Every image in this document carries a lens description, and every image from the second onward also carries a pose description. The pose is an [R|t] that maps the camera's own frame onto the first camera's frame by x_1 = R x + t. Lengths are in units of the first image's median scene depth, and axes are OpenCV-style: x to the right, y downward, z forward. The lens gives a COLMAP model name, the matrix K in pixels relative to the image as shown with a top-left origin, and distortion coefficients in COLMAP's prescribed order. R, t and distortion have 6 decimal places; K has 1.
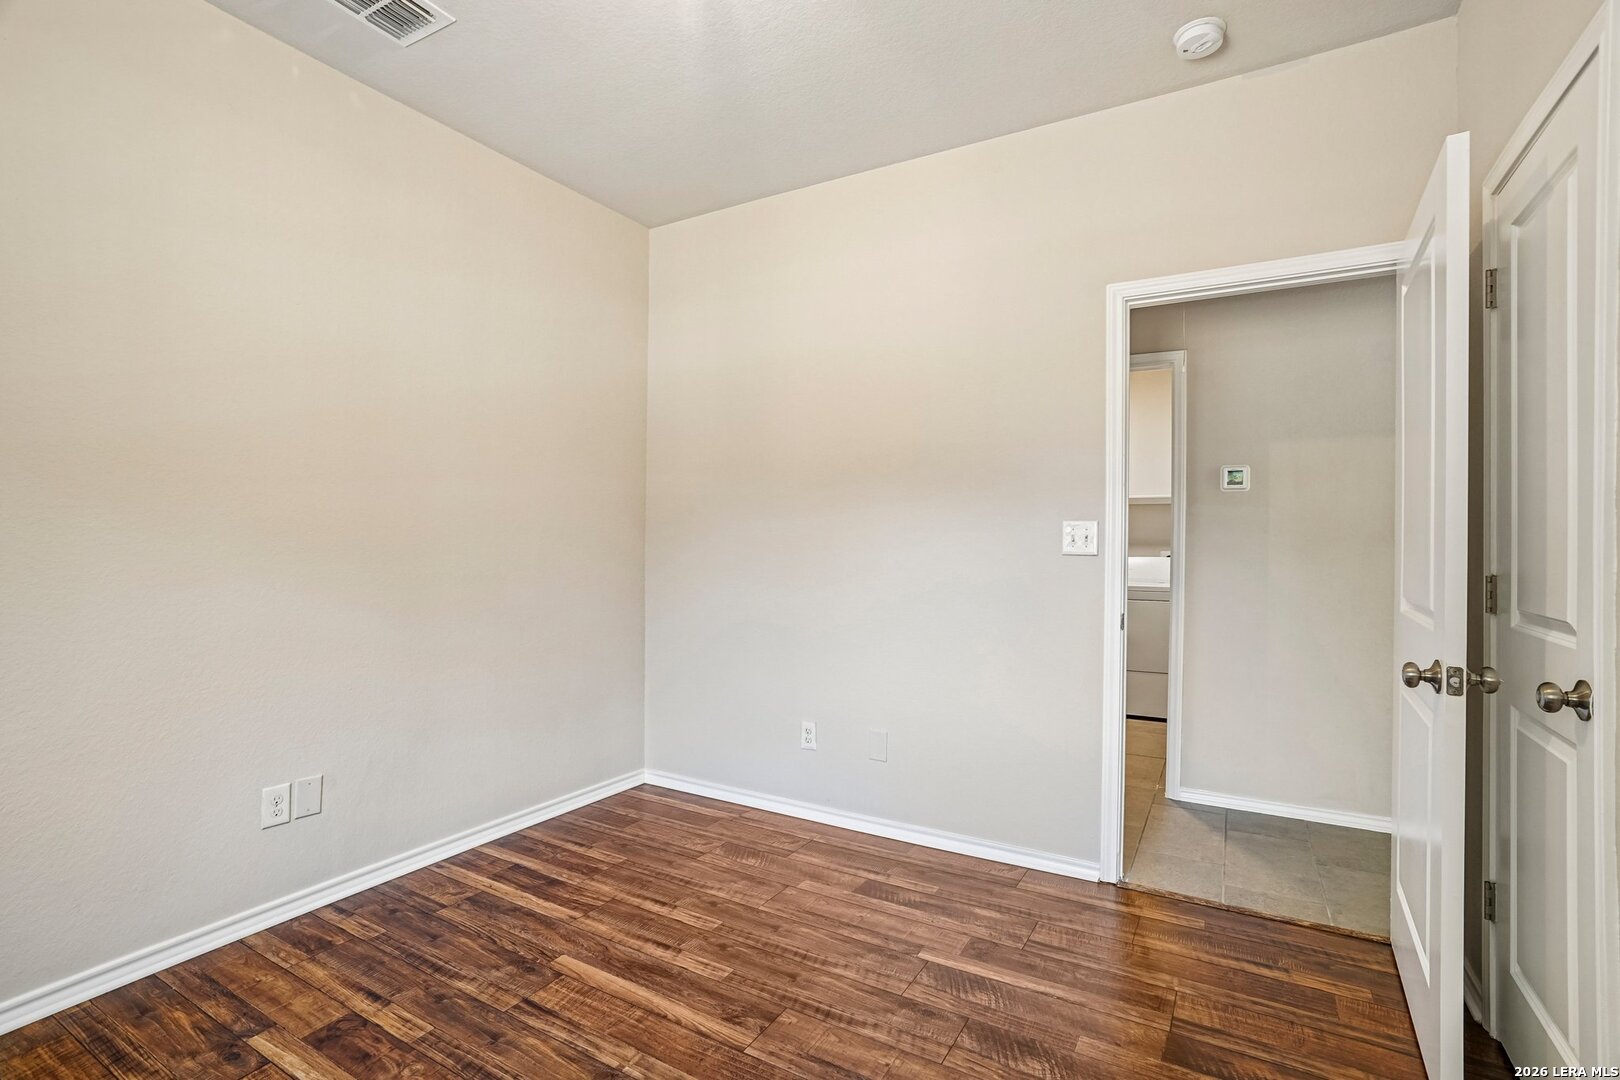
lens RADIAL K [[749.0, 0, 803.7], [0, 749.0, 542.5], [0, 0, 1]] dist [-0.047204, 0.024305]
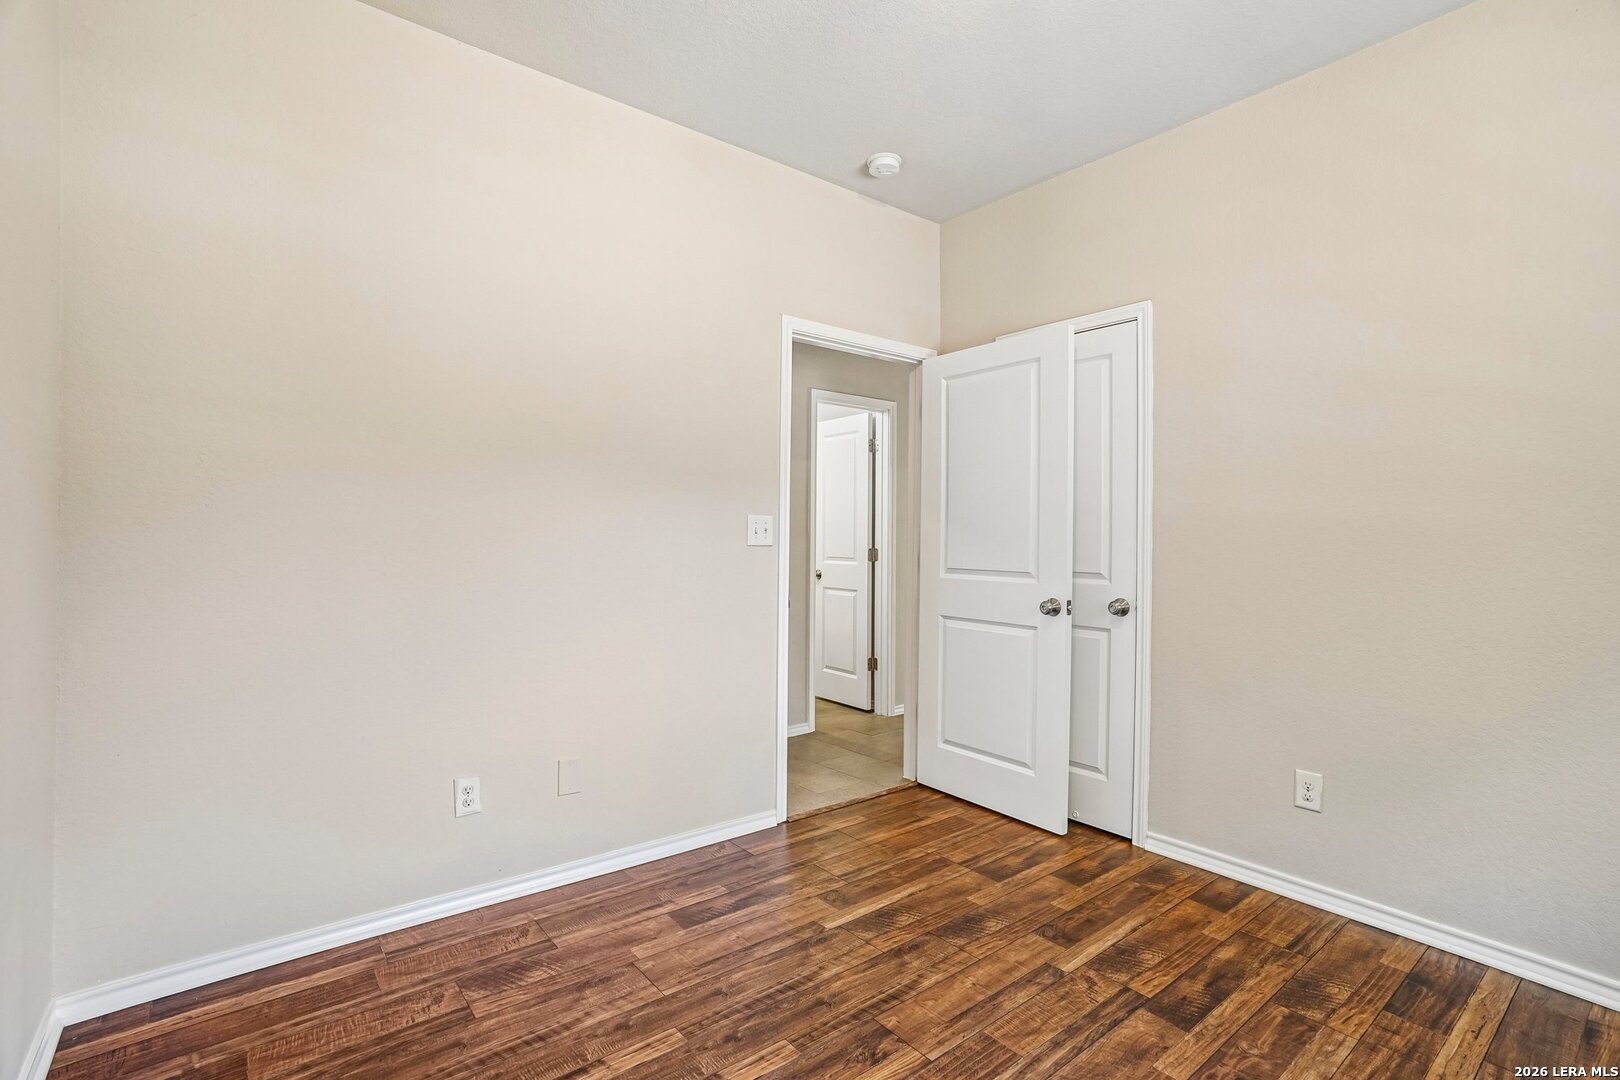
lens RADIAL K [[749.0, 0, 803.7], [0, 749.0, 542.5], [0, 0, 1]] dist [-0.047204, 0.024305]
pose [[0.363307, 0.000706, 0.931669, -0.696899], [0.003078, 0.999993, -0.001958, 0.017024], [-0.931664, 0.003579, 0.363303, 0.550086]]
